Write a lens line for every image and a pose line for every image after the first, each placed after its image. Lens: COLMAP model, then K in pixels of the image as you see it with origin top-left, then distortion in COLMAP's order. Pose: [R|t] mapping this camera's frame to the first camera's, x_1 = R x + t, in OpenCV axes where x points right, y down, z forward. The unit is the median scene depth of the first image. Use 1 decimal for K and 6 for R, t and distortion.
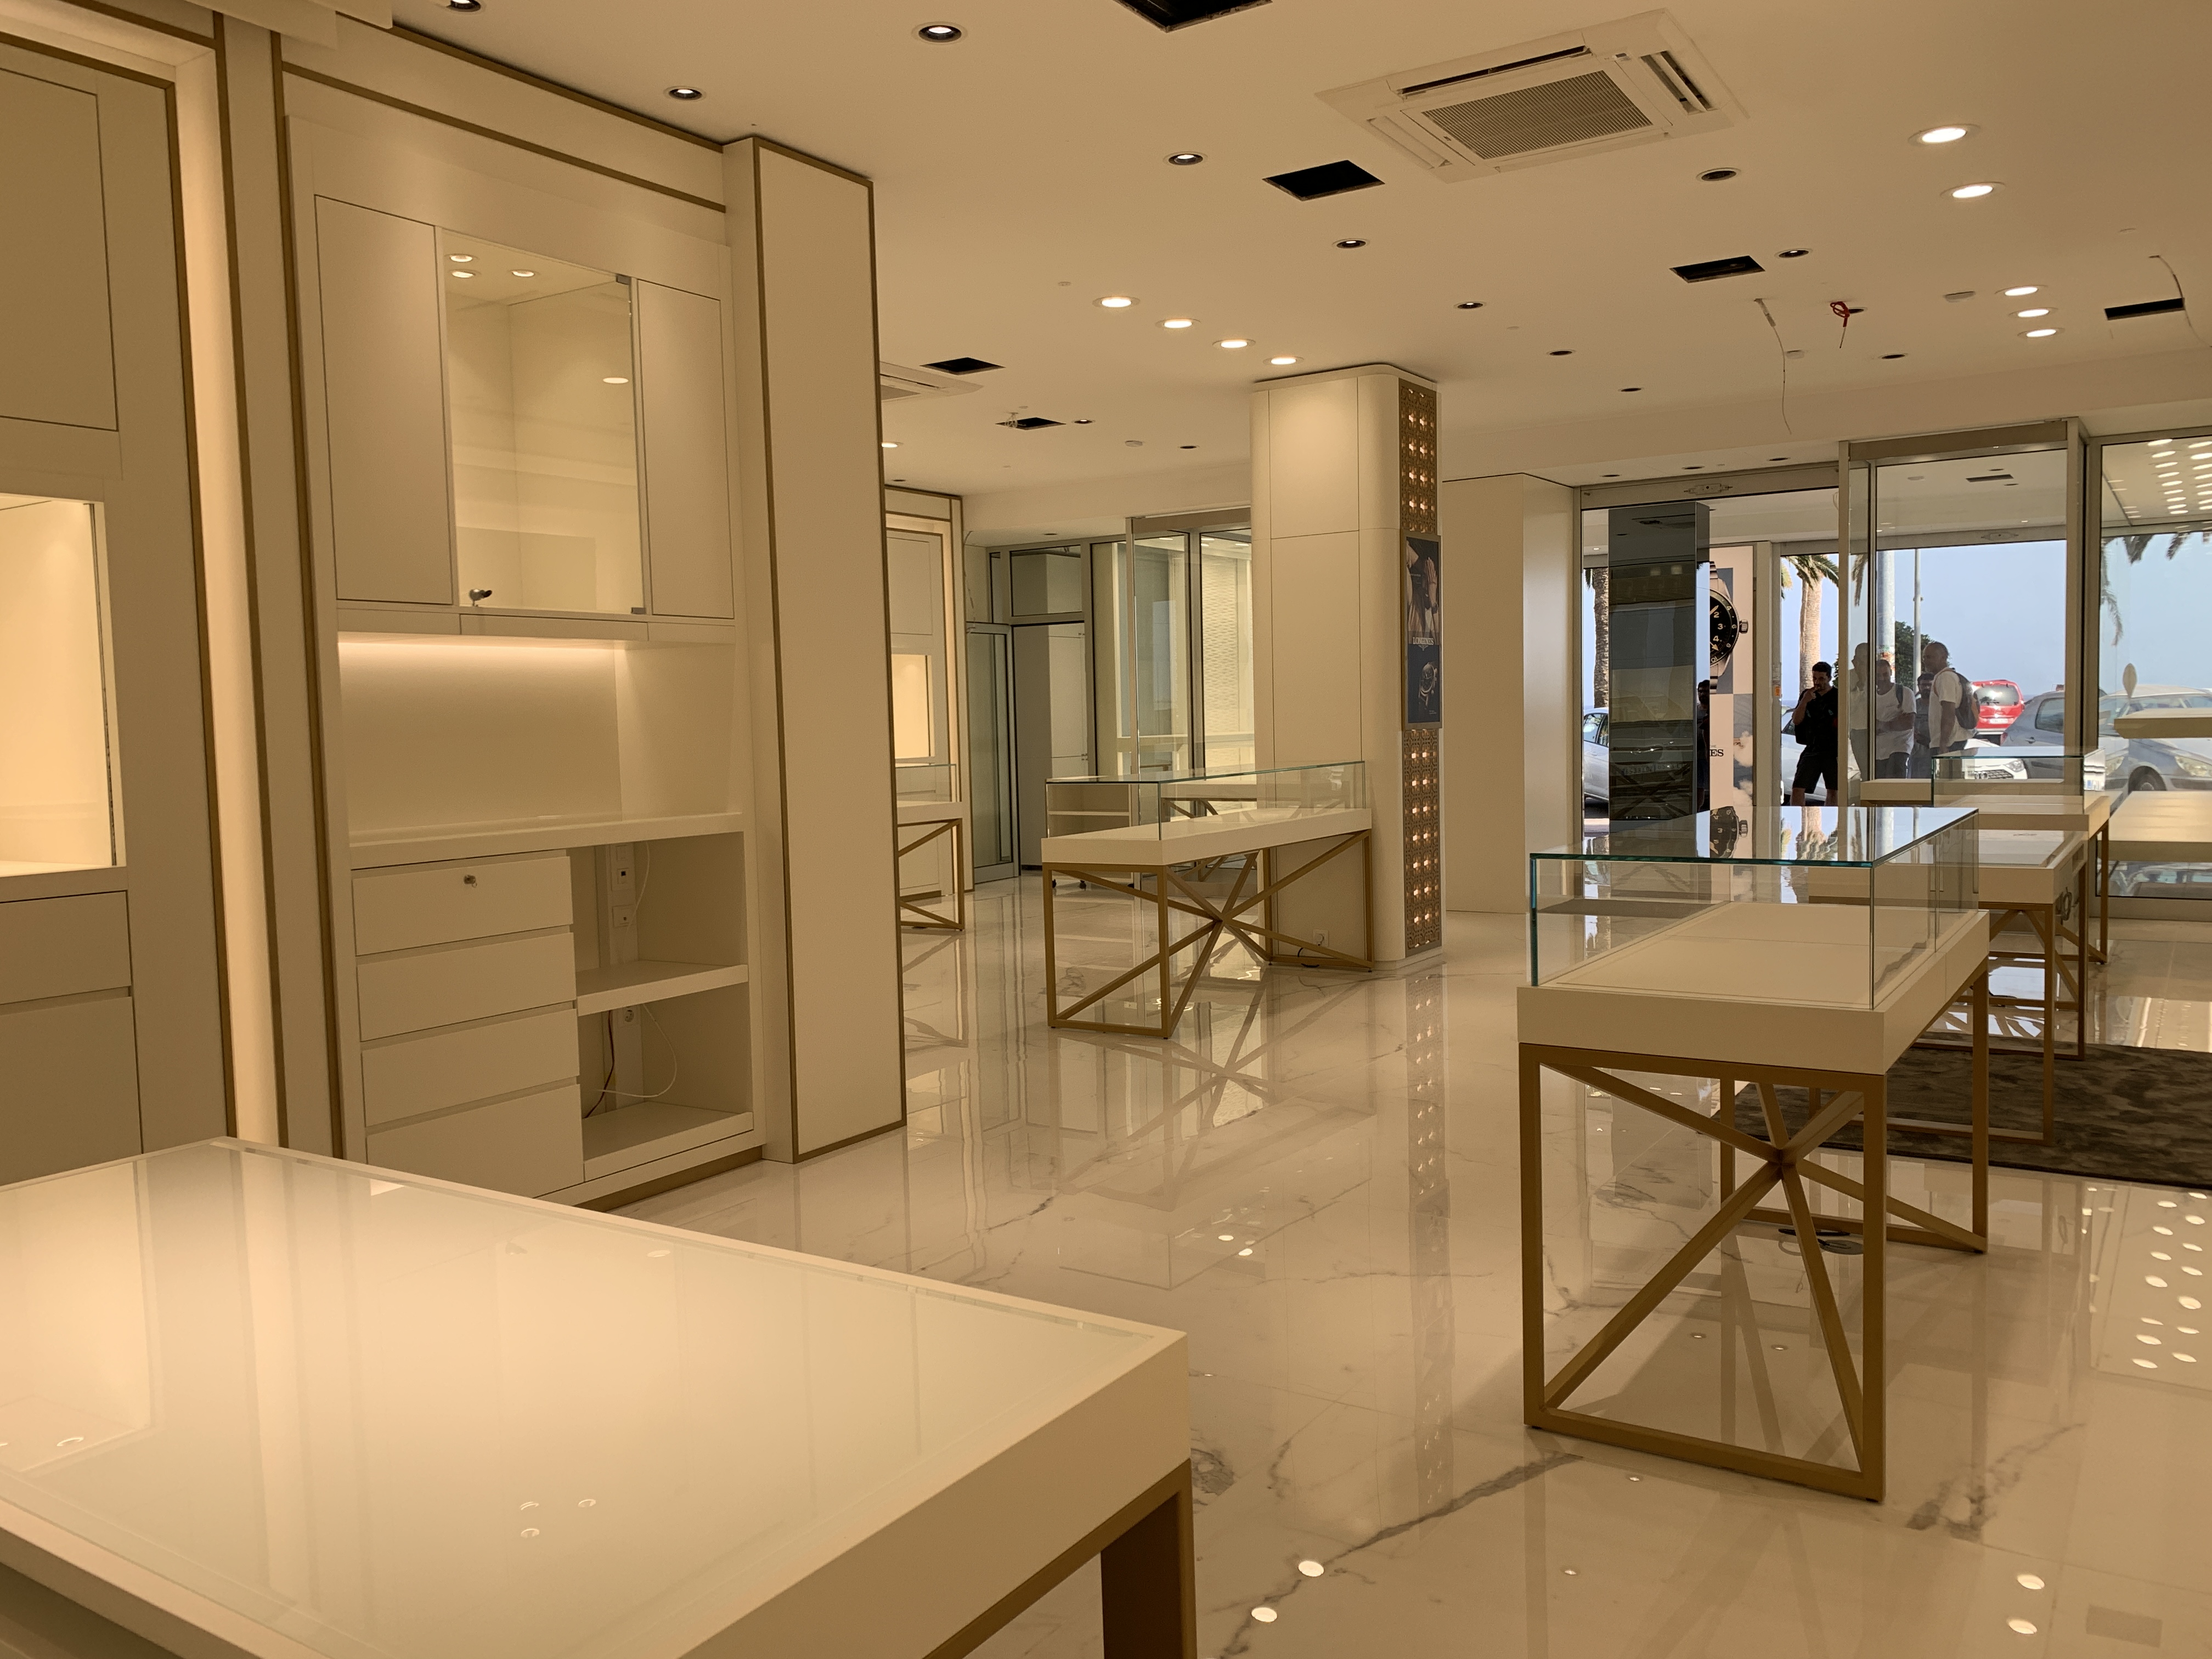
lens RADIAL K [[1690.8, 0, 1106.0], [0, 1690.8, 829.5], [0, 0, 1]] dist [0.083325, -0.236889]
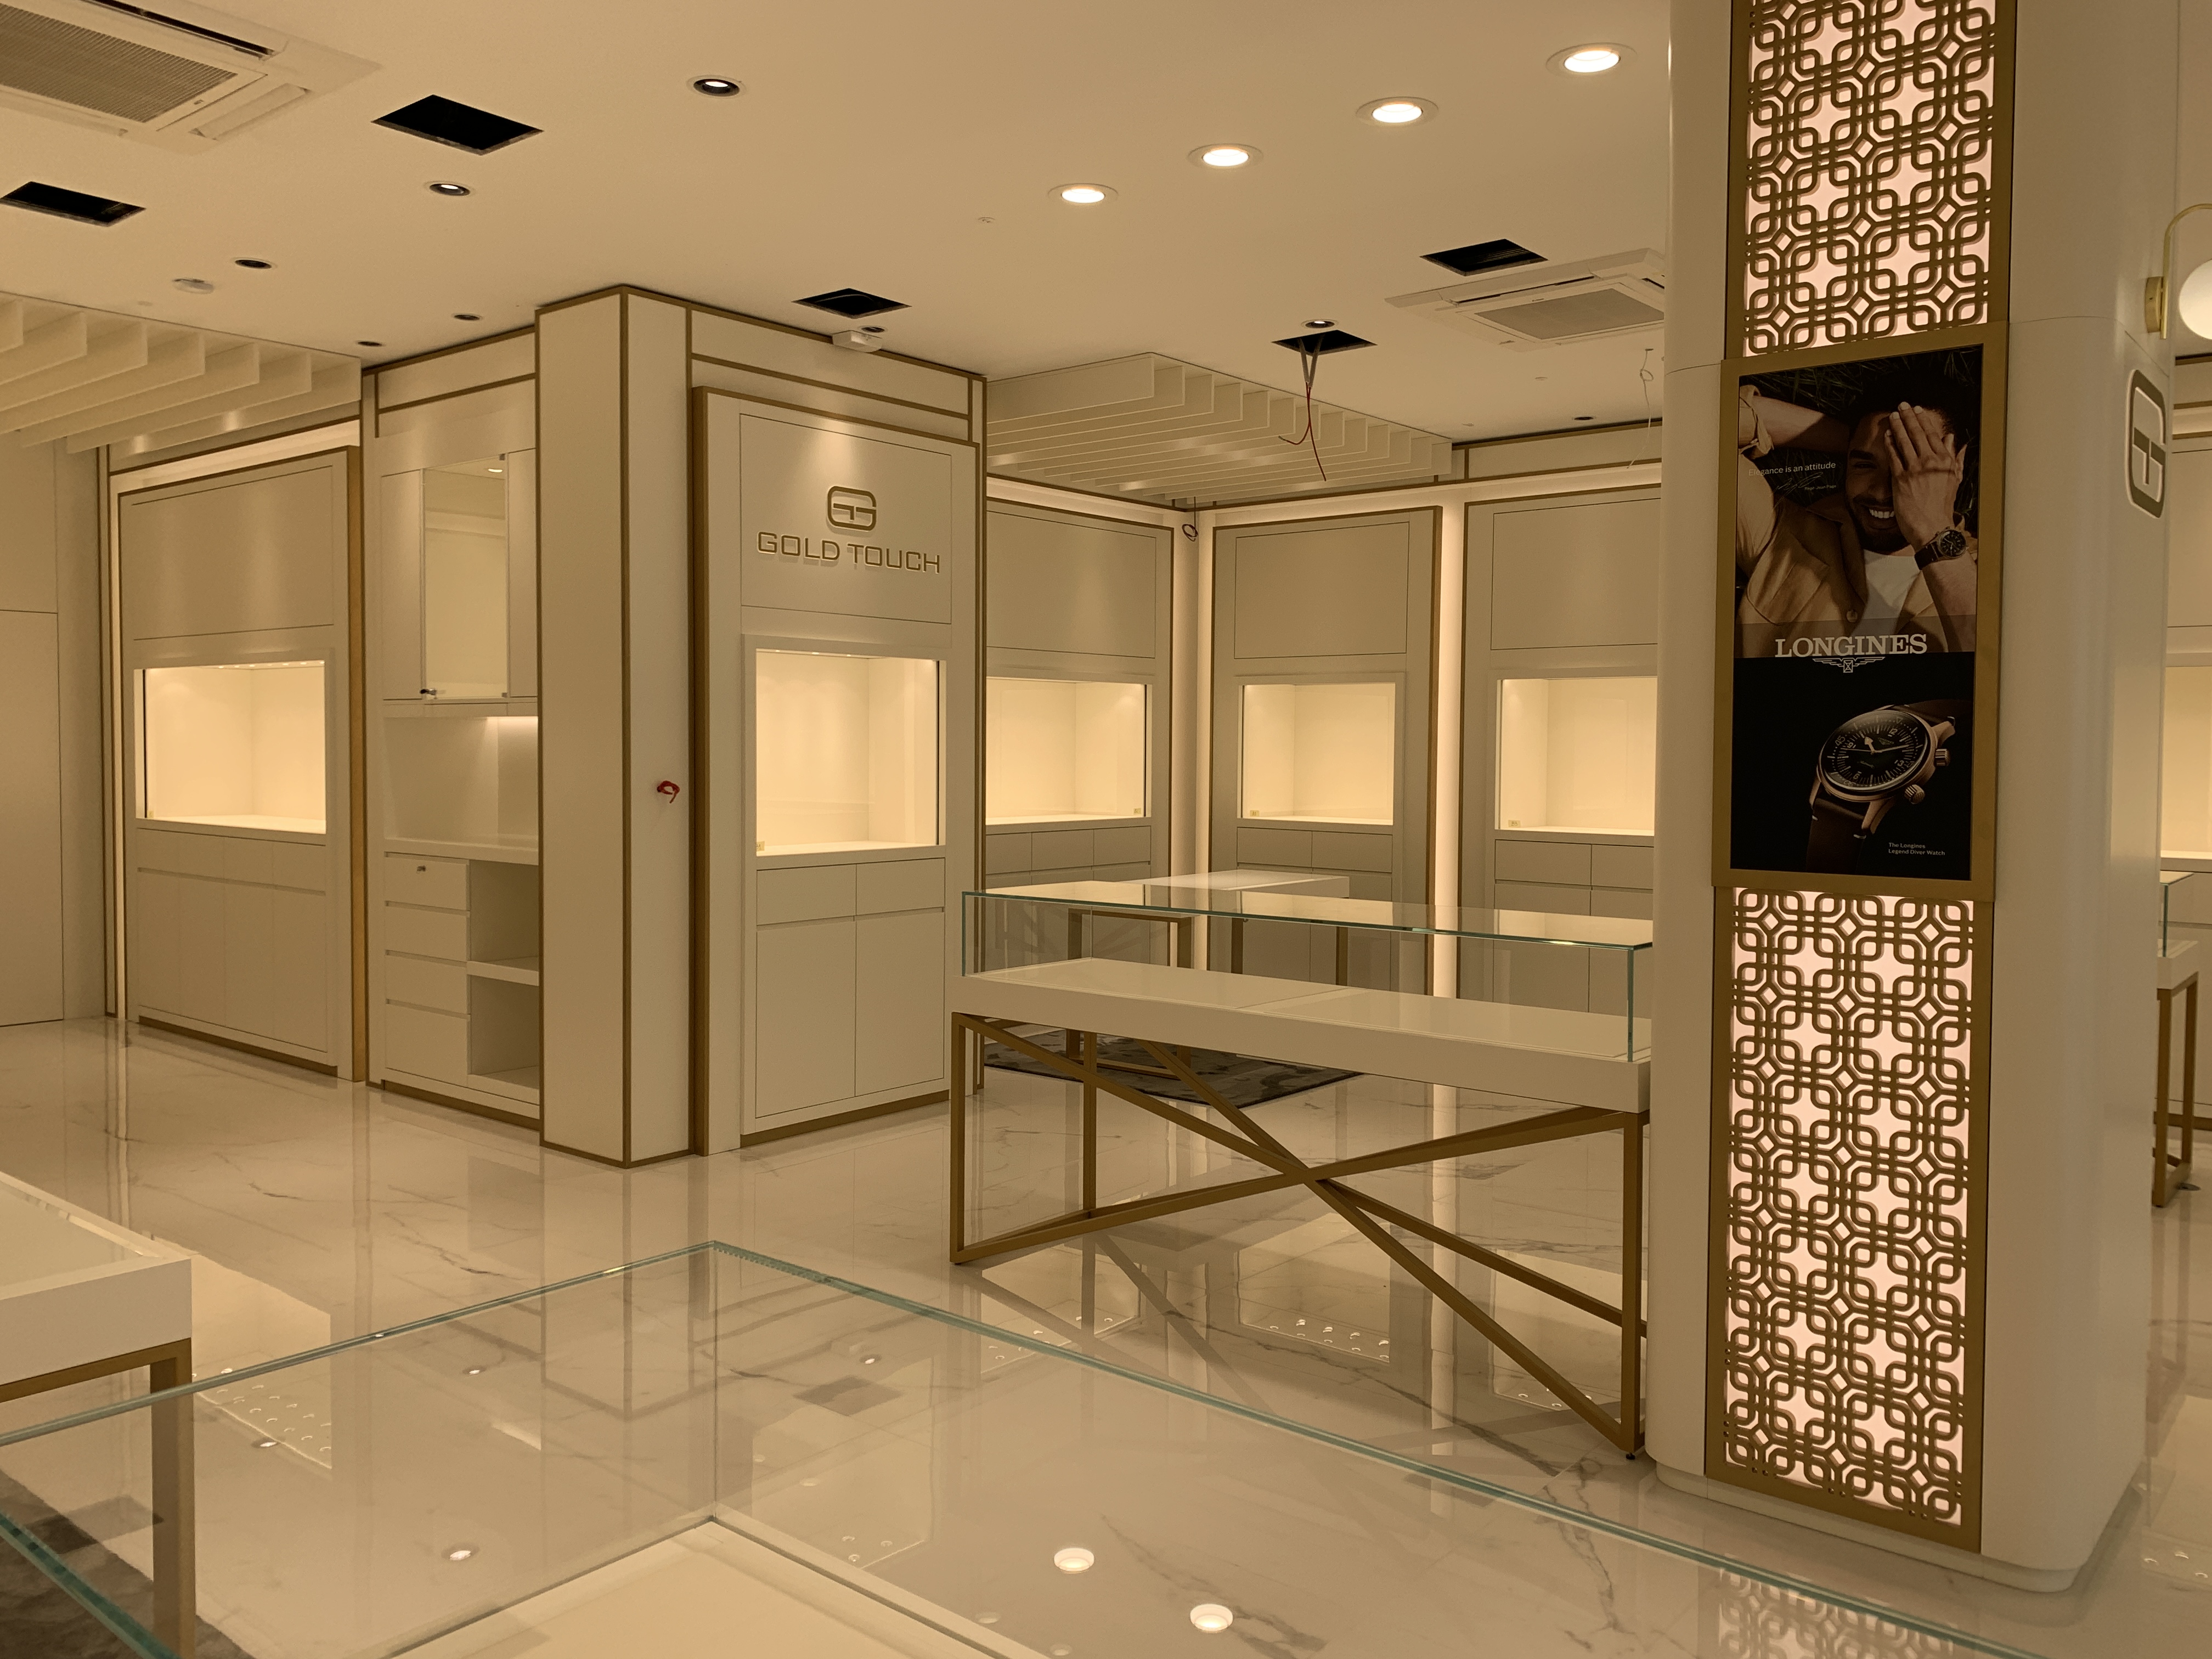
lens RADIAL K [[1692.6, 0, 1114.8], [0, 1692.6, 788.7], [0, 0, 1]] dist [0.005620, -0.007072]
pose [[-0.112338, 0.053355, -0.992237, 0.557534], [-0.070095, 0.995644, 0.061474, -0.092365], [0.991195, 0.076457, -0.108109, 0.887940]]
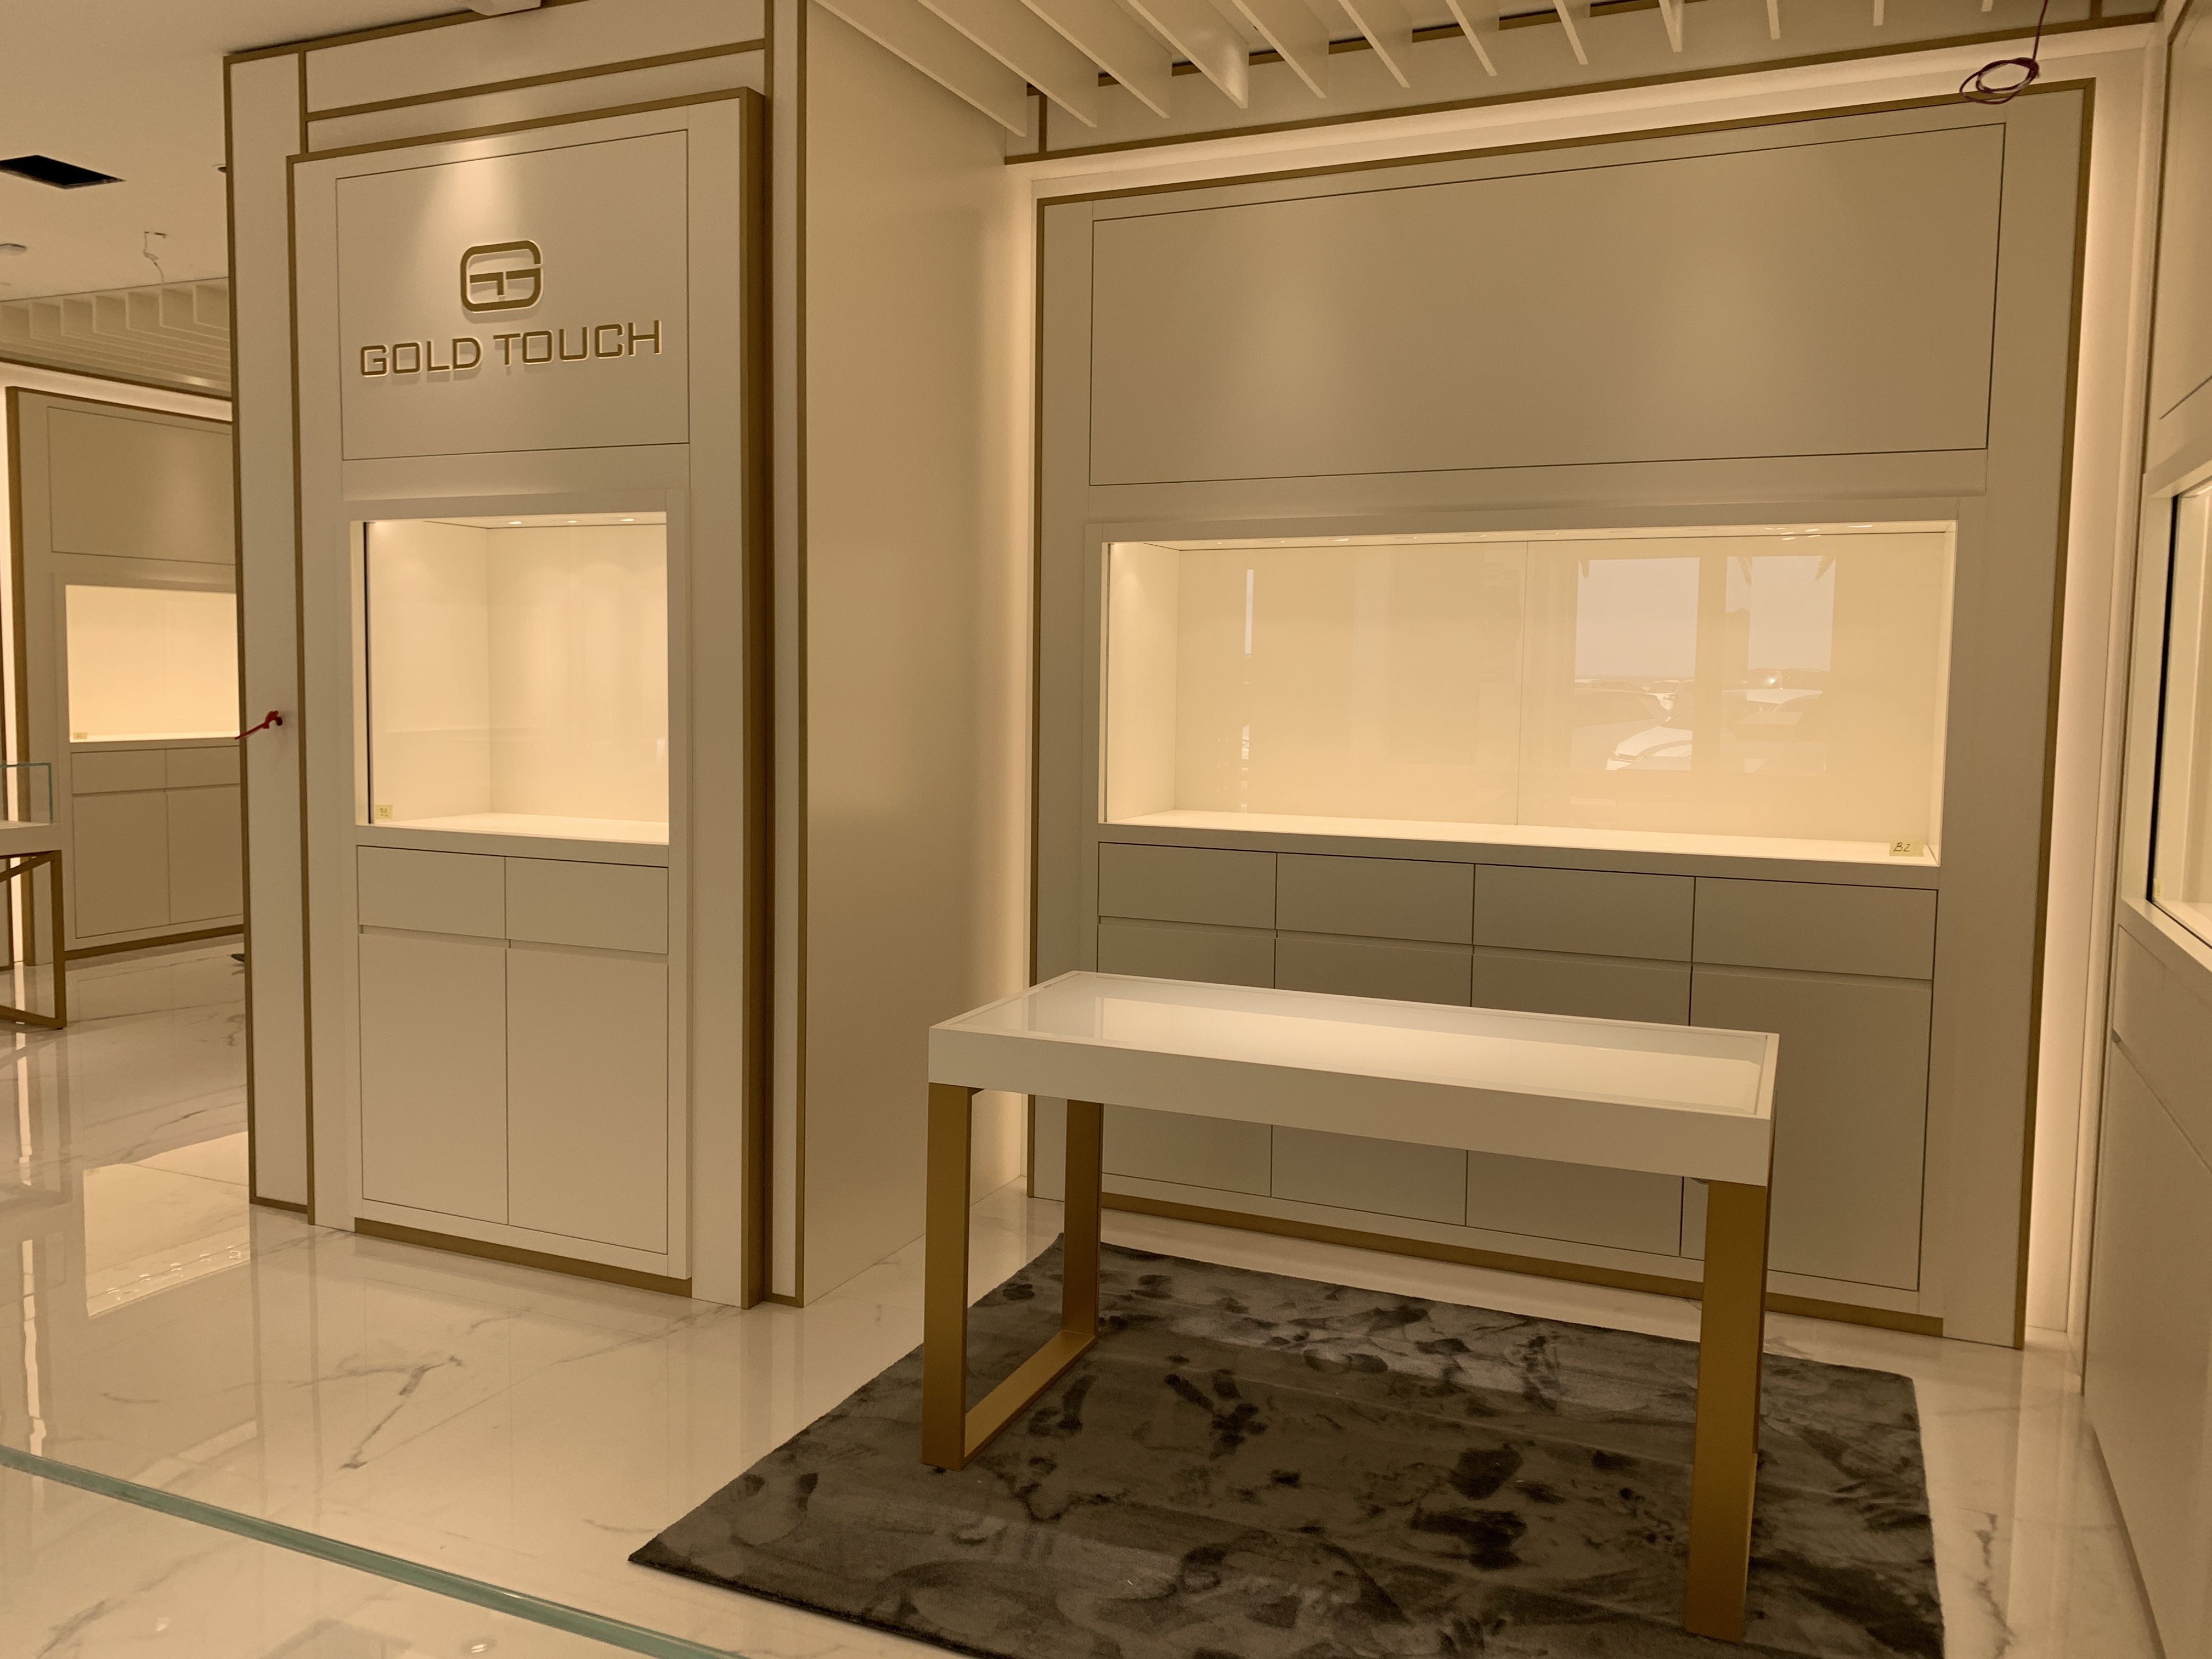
lens RADIAL K [[1692.9, 0, 1099.3], [0, 1692.9, 790.8], [0, 0, 1]] dist [0.022027, -0.049904]
pose [[-0.985253, 0.028655, -0.168688, -0.246319], [0.004530, 0.989900, 0.141698, -0.088097], [0.171044, 0.138845, -0.975431, 1.173703]]
